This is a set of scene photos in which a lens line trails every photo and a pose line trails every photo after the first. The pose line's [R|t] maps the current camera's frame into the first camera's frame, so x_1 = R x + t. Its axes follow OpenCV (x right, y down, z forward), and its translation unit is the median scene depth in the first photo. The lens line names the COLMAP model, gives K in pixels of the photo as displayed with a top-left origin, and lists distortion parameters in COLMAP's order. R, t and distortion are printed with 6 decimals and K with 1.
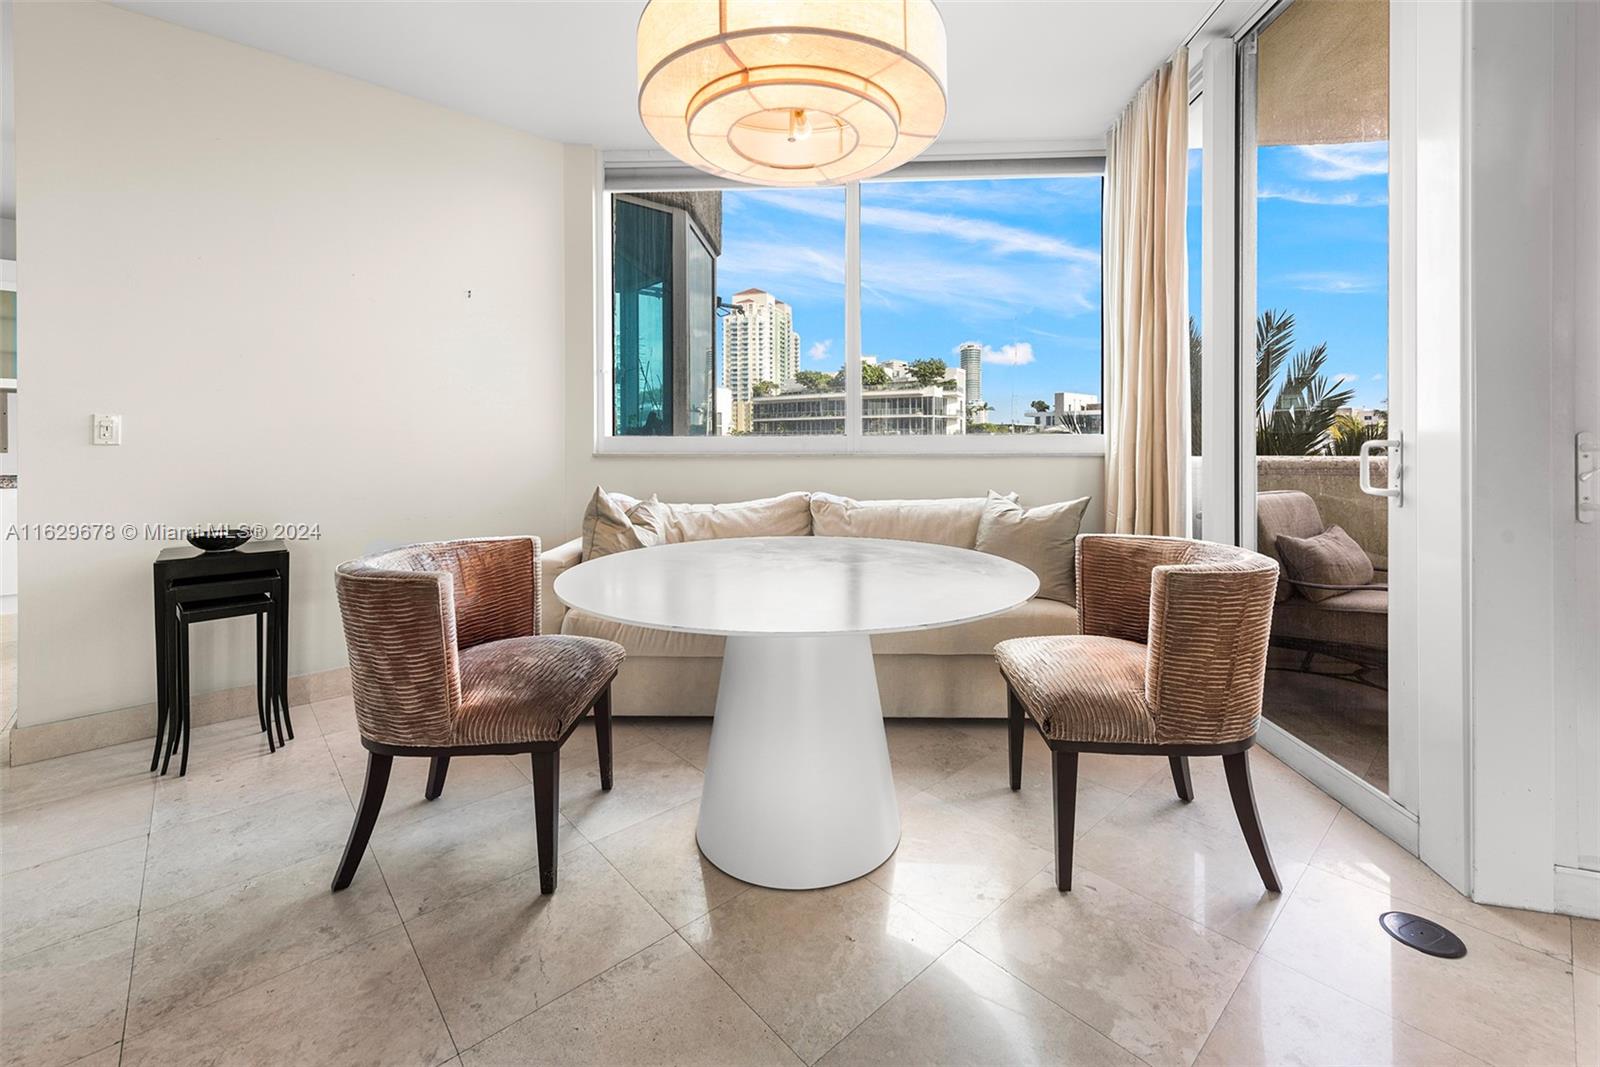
lens RADIAL K [[665.3, 0, 795.8], [0, 665.3, 444.5], [0, 0, 1]] dist [0.001204, 0.000030]
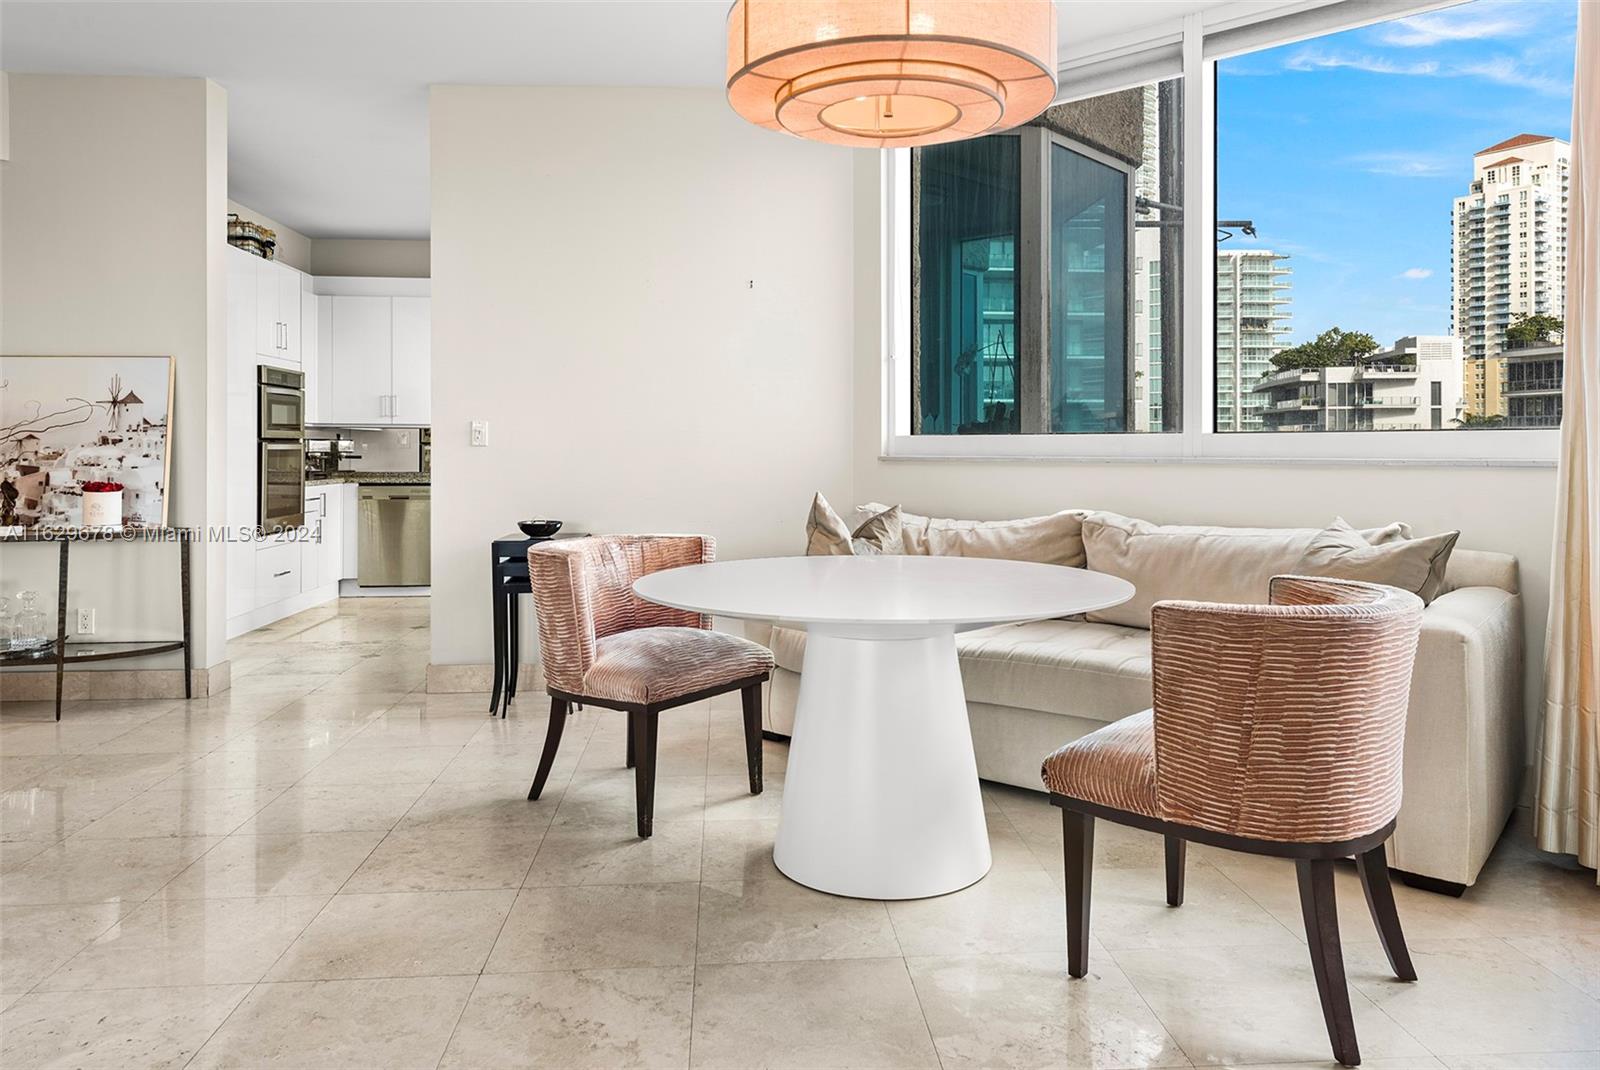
lens RADIAL K [[1094.7, 0, 794.2], [0, 1094.7, 444.2], [0, 0, 1]] dist [0.015550, 0.002276]
pose [[0.786776, 0.003453, -0.617229, 0.527103], [-0.001753, 0.999993, 0.003359, -0.006352], [0.617236, -0.001561, 0.786776, -0.174090]]
